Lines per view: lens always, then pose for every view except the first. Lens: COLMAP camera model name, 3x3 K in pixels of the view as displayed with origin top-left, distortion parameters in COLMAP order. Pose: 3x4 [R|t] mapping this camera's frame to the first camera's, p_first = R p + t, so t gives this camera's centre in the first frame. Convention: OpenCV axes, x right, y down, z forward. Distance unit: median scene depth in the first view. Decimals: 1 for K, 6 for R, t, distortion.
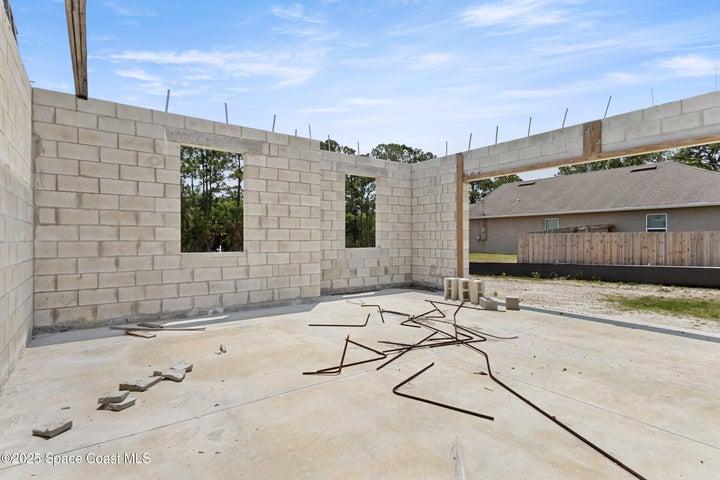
lens RADIAL K [[356.2, 0, 362.4], [0, 356.2, 239.0], [0, 0, 1]] dist [0.000866, 0.000386]
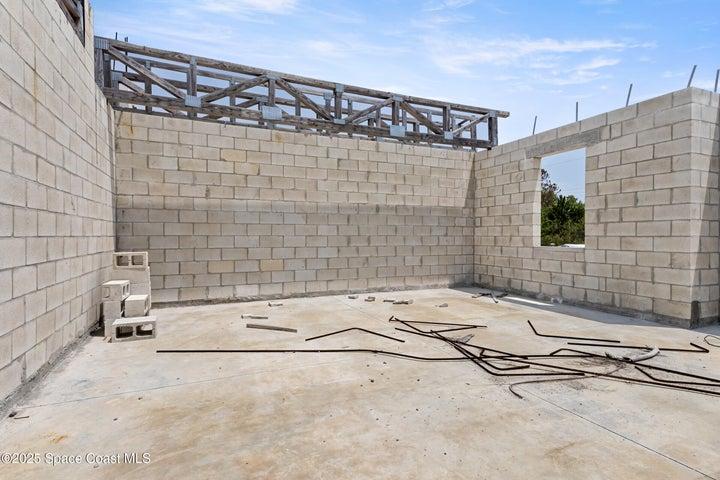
lens RADIAL K [[356.2, 0, 362.4], [0, 356.2, 239.0], [0, 0, 1]] dist [0.000866, 0.000386]
pose [[-0.209316, 0.009706, -0.977800, 0.730337], [-0.001001, 0.999948, 0.010140, 0.002934], [0.977848, 0.003102, -0.209295, 0.596125]]
